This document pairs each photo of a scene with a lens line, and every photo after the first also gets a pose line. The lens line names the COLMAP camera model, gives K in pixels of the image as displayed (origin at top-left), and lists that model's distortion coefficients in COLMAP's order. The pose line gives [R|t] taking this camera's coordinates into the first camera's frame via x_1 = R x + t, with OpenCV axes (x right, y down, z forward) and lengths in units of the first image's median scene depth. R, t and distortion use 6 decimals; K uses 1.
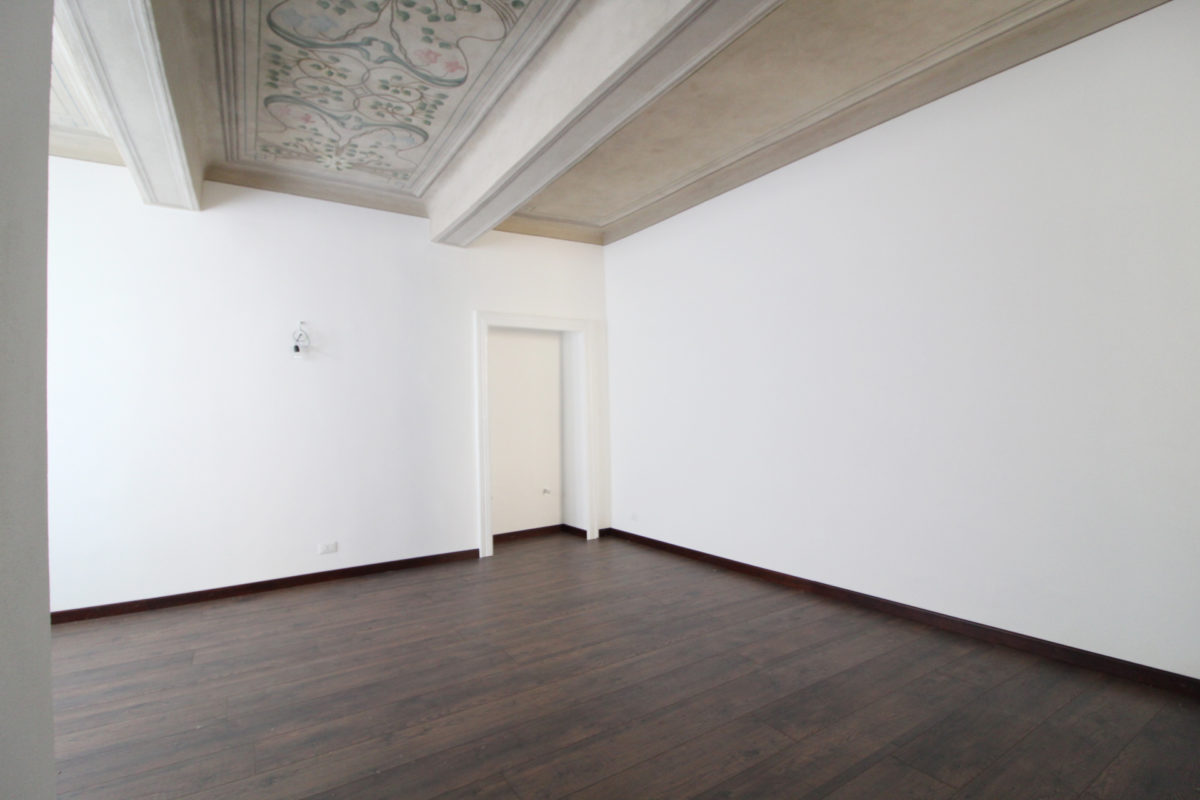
lens RADIAL K [[557.0, 0, 598.6], [0, 557.0, 398.0], [0, 0, 1]] dist [0.000228, -0.012308]
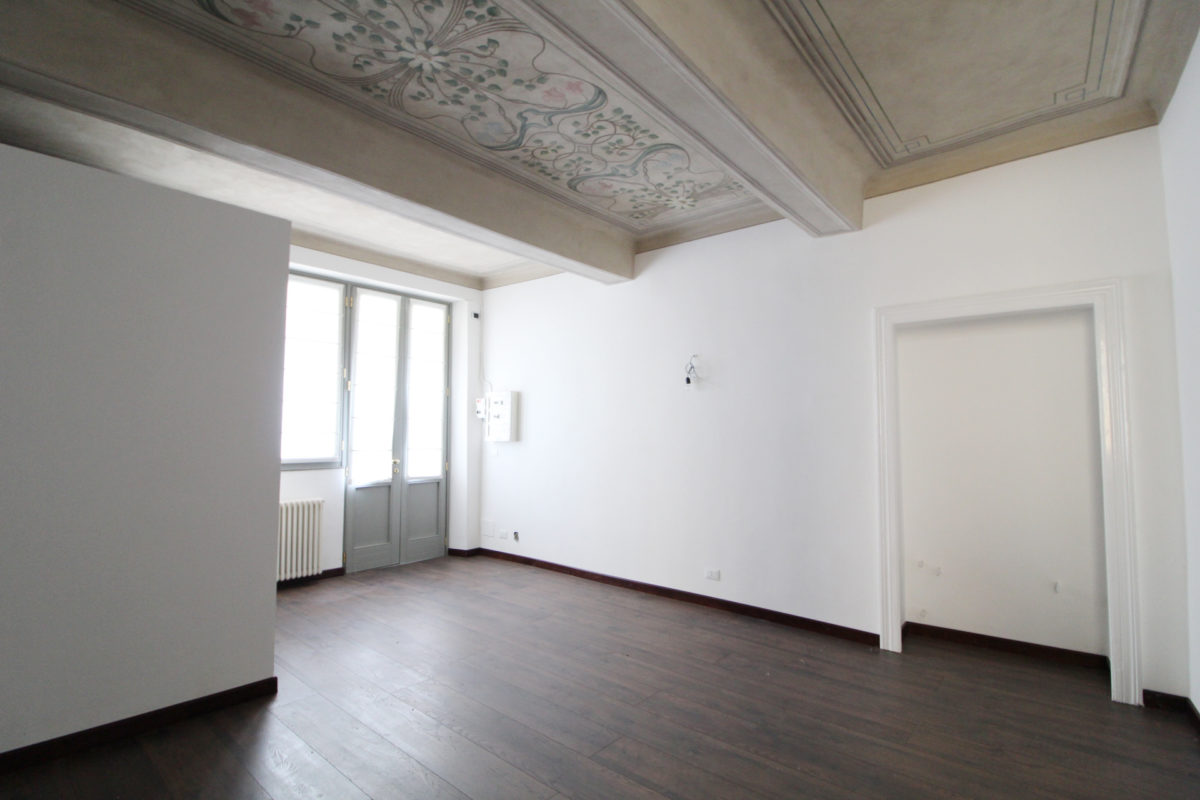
lens RADIAL K [[557.0, 0, 598.6], [0, 557.0, 398.0], [0, 0, 1]] dist [0.000228, -0.012308]
pose [[0.295771, -0.044933, -0.954201, 0.534989], [0.003156, 0.998934, -0.046061, -0.005842], [0.955254, 0.010612, 0.295598, 0.616926]]
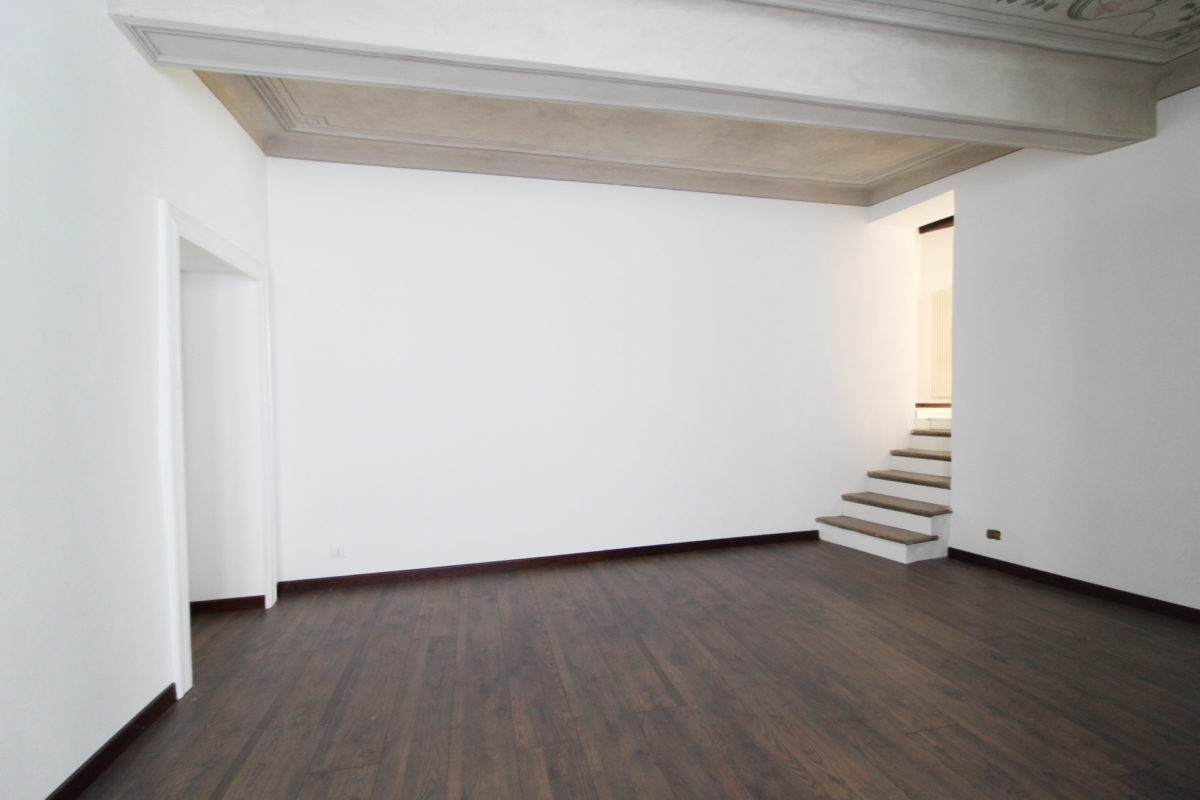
lens RADIAL K [[557.0, 0, 598.6], [0, 557.0, 398.0], [0, 0, 1]] dist [0.000228, -0.012308]
pose [[0.334749, 0.016769, 0.942158, -0.783232], [-0.011337, 0.999841, -0.013767, 0.028899], [-0.942239, -0.006073, 0.334886, 0.681402]]
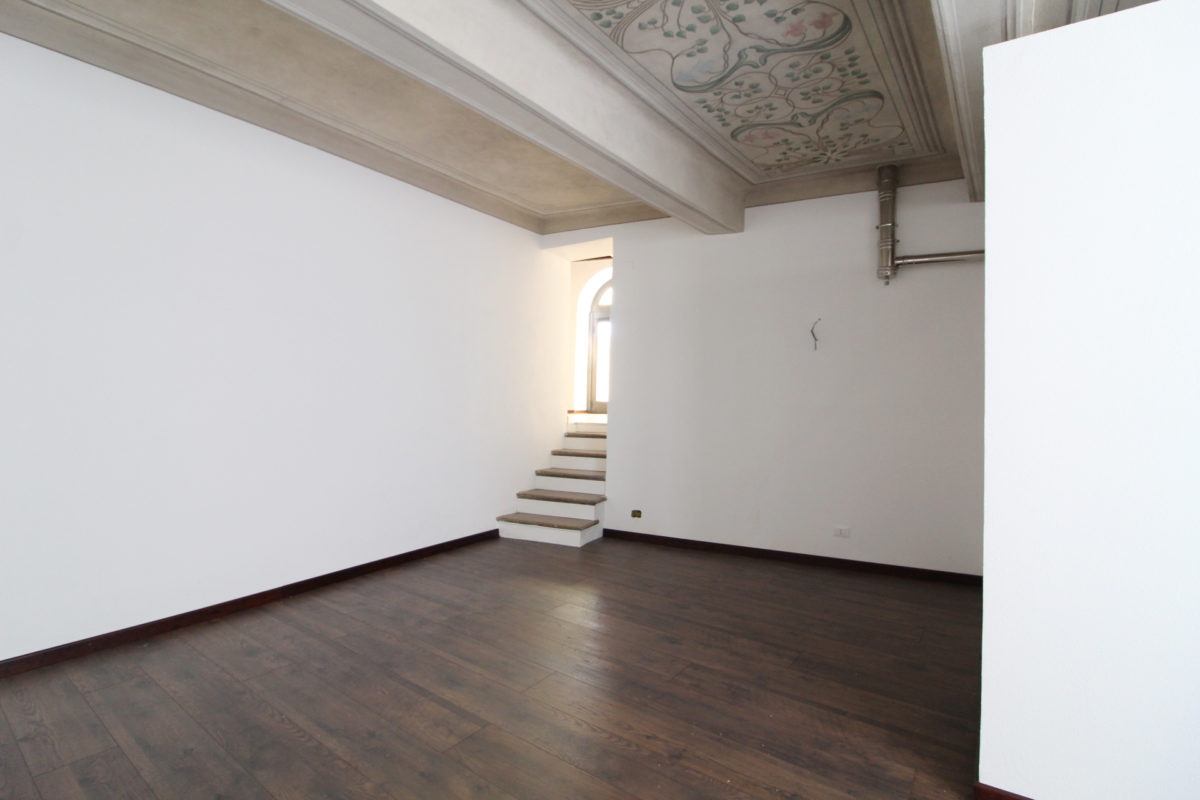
lens RADIAL K [[557.0, 0, 598.6], [0, 557.0, 398.0], [0, 0, 1]] dist [0.000228, -0.012308]
pose [[-0.361776, 0.023897, 0.931959, -0.761786], [-0.019881, 0.999246, -0.033339, 0.031939], [-0.932053, -0.030590, -0.361029, 0.929671]]
